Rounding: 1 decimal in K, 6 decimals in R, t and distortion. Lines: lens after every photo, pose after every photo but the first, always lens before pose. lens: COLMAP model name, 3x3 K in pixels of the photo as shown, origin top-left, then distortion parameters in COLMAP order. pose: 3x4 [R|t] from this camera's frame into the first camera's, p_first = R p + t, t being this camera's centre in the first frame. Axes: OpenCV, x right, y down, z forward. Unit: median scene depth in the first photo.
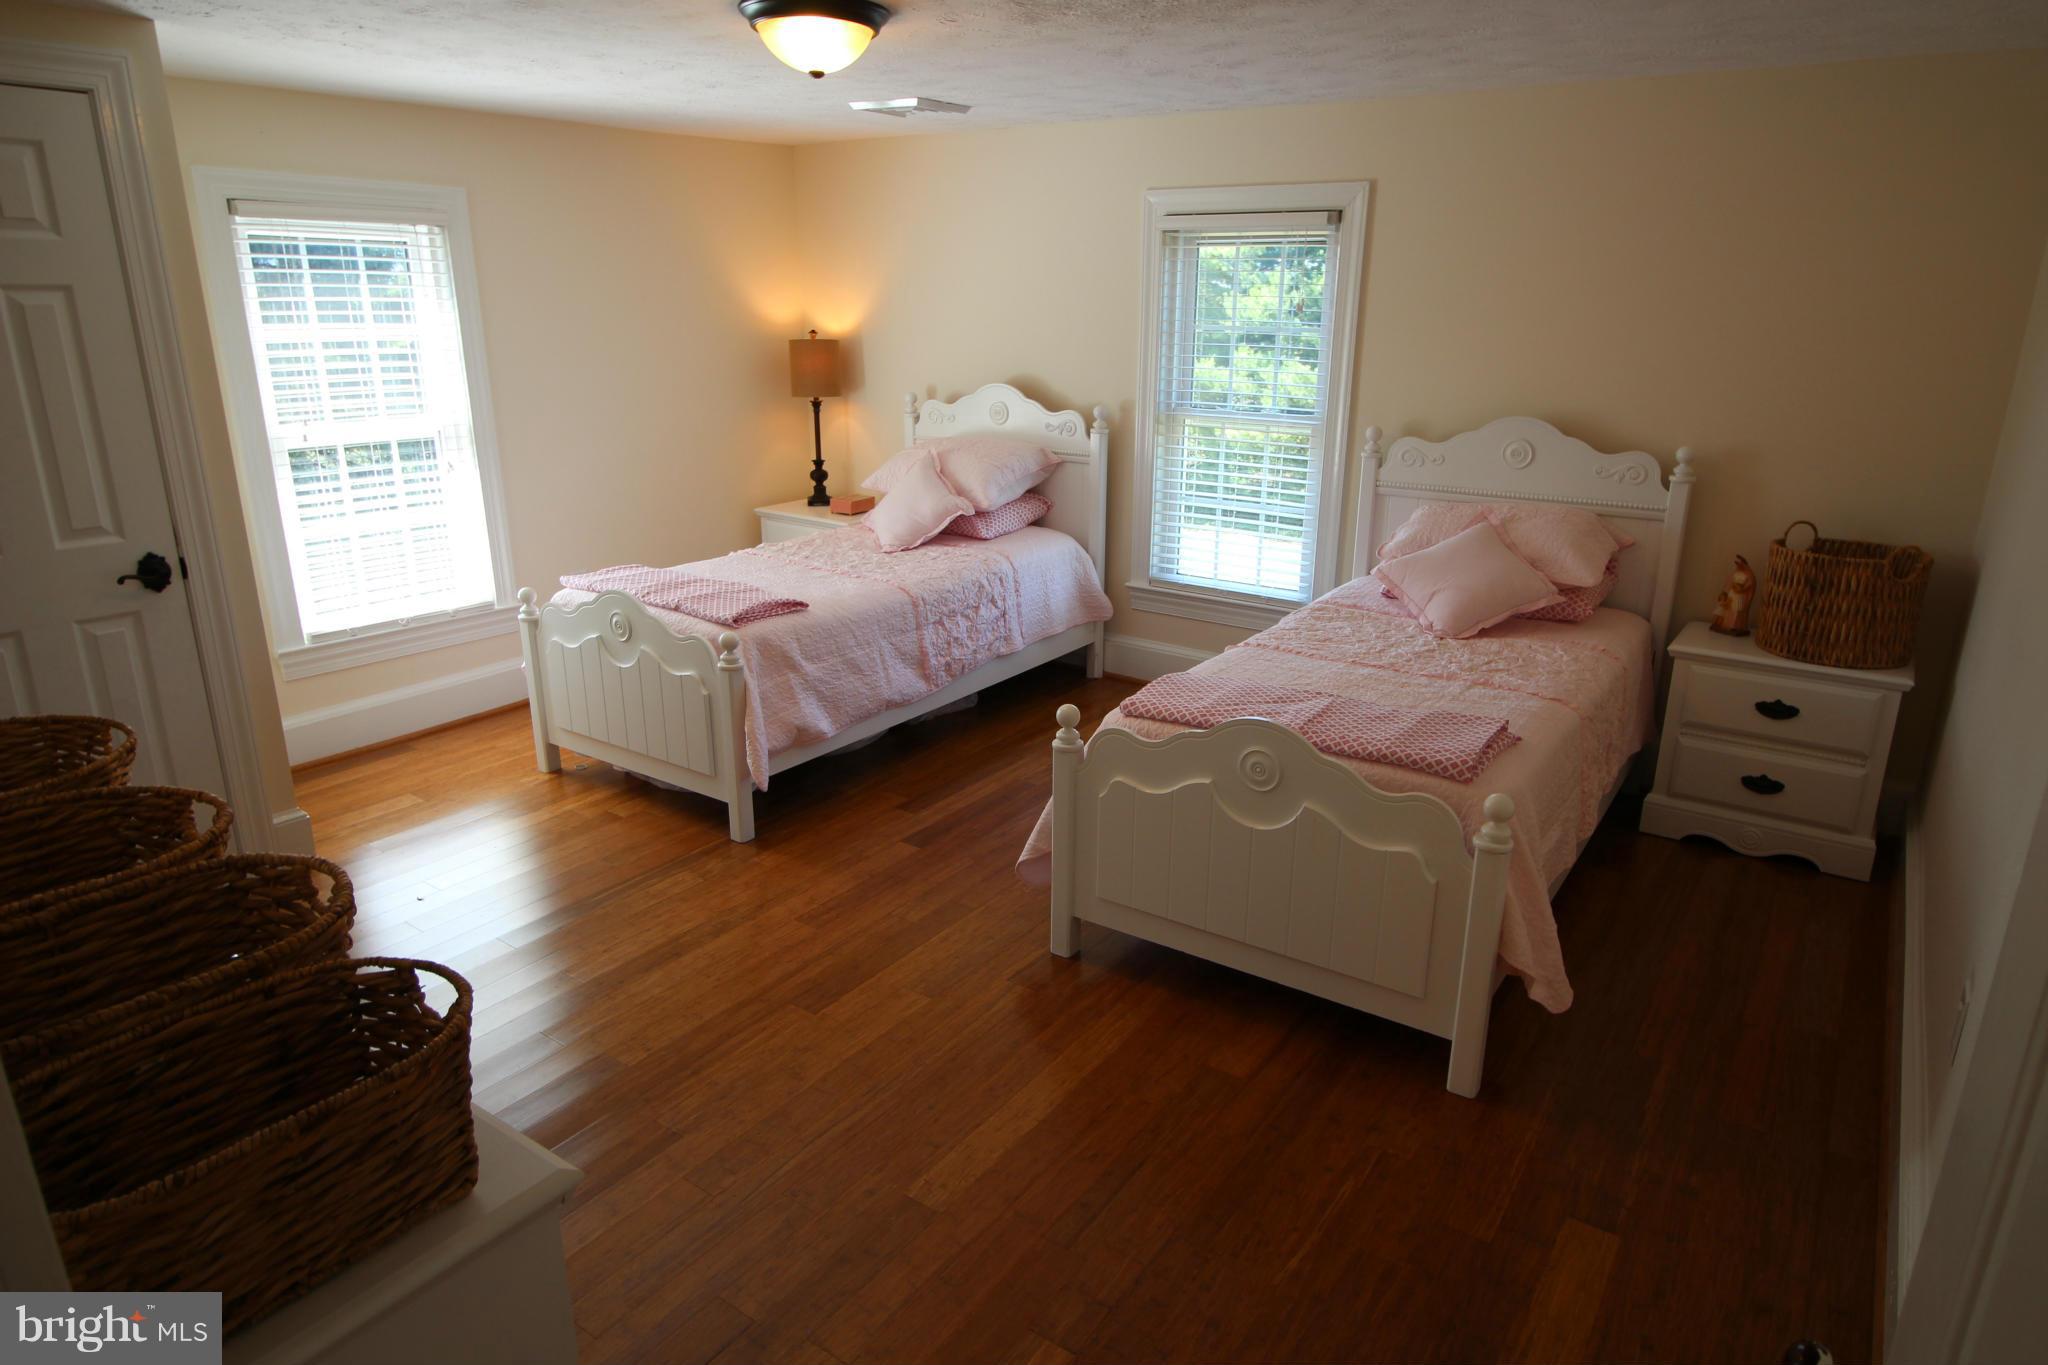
lens RADIAL K [[1221.1, 0, 1024.0], [0, 1221.1, 682.5], [0, 0, 1]] dist [0.014266, -0.017677]
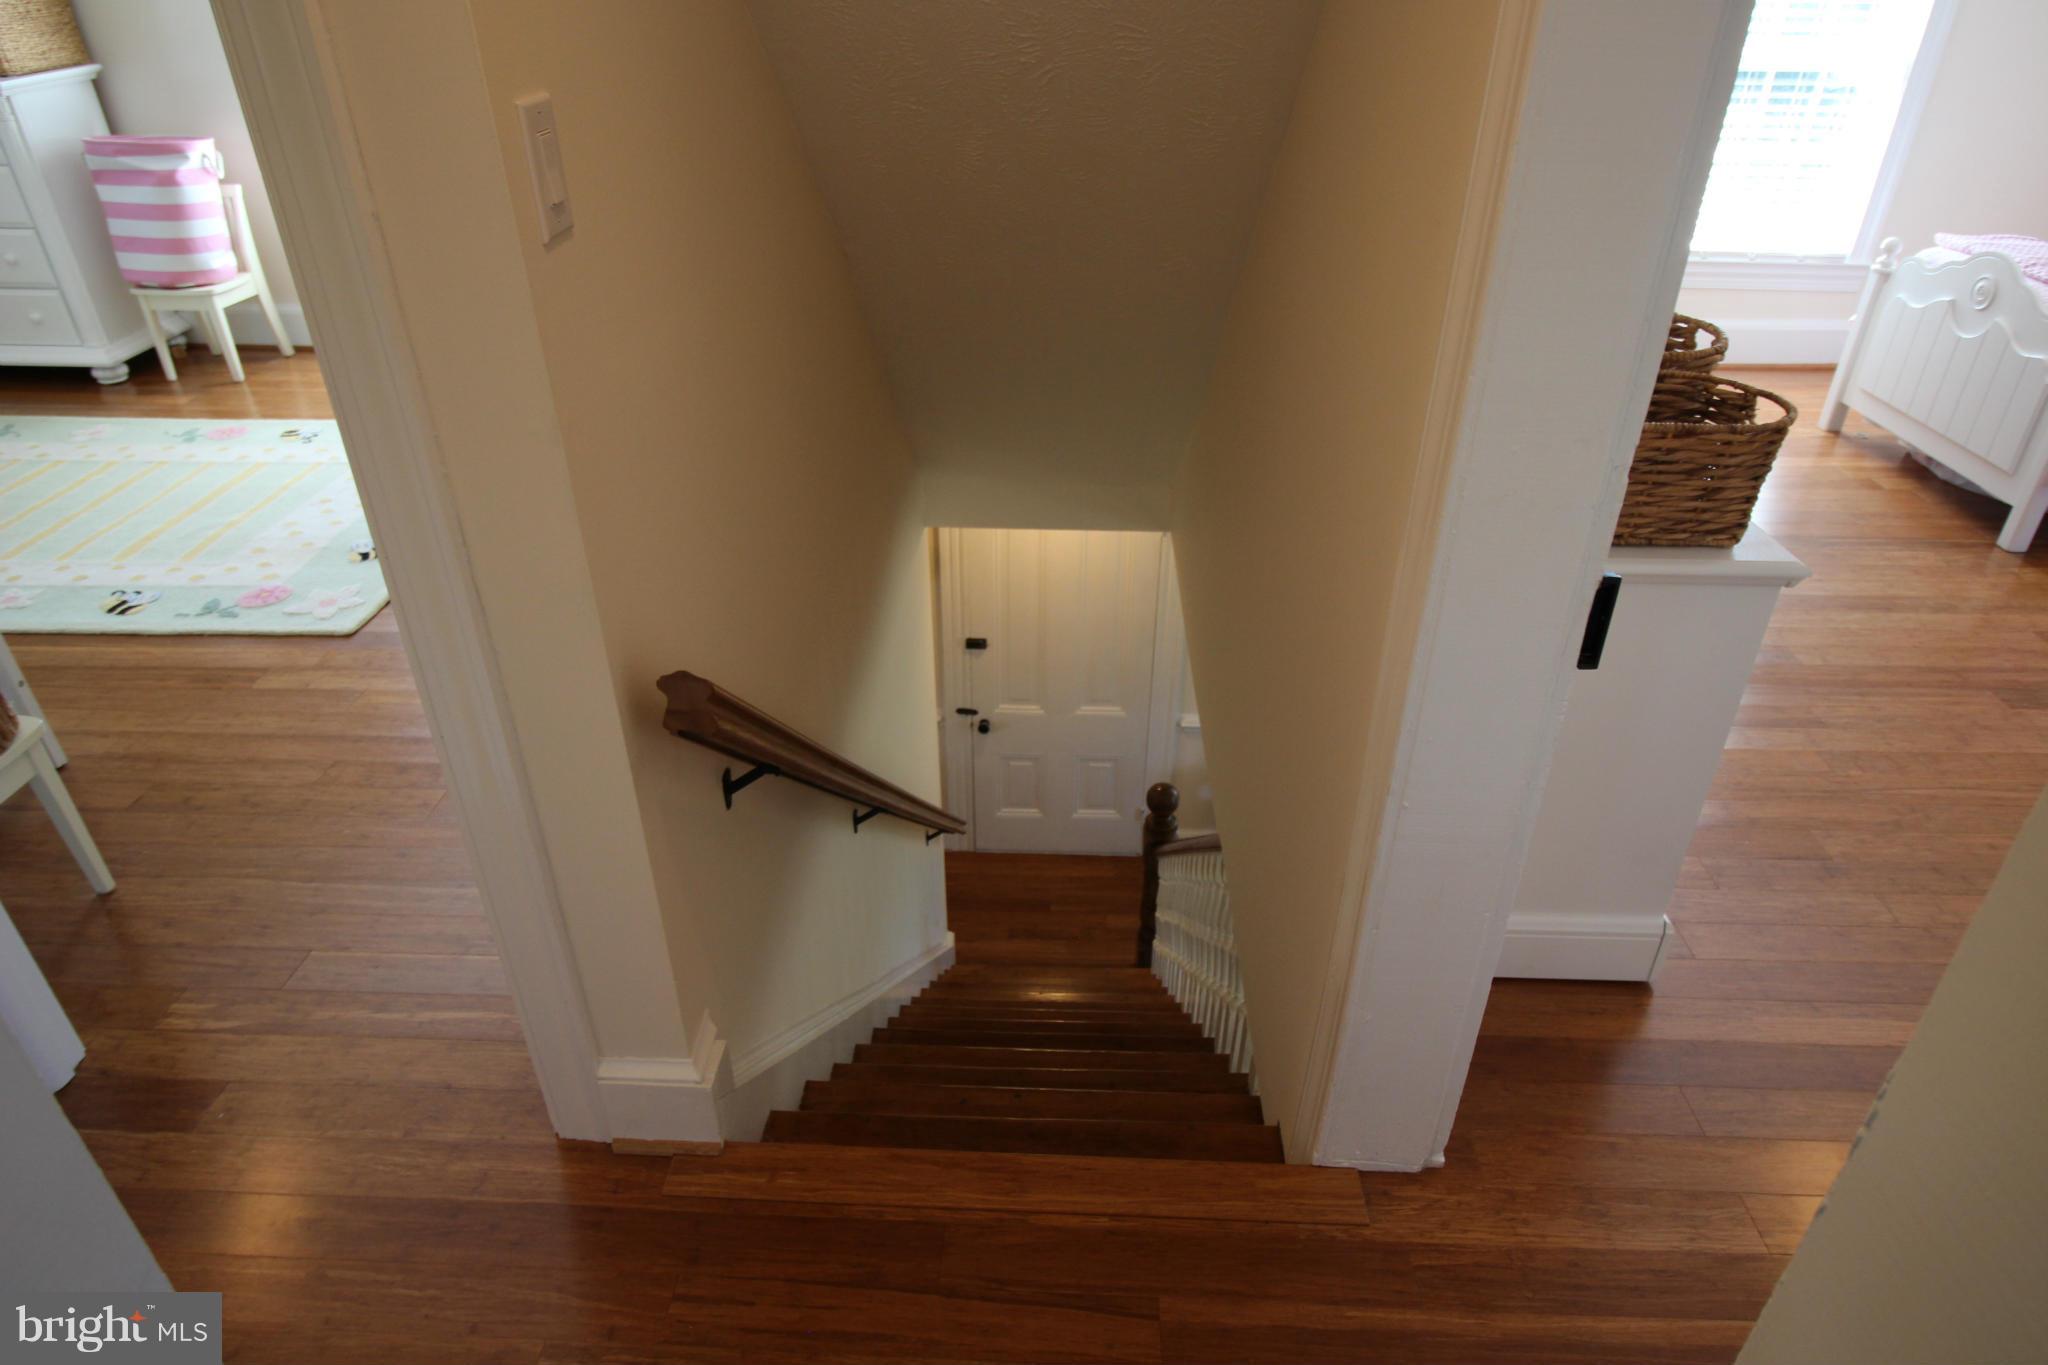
lens RADIAL K [[1221.1, 0, 1024.0], [0, 1221.1, 682.5], [0, 0, 1]] dist [0.014266, -0.017677]
pose [[0.558960, 0.432195, -0.707652, 0.059952], [-0.249122, 0.901524, 0.353825, 0.085036], [0.790887, -0.021483, 0.611585, -0.188314]]
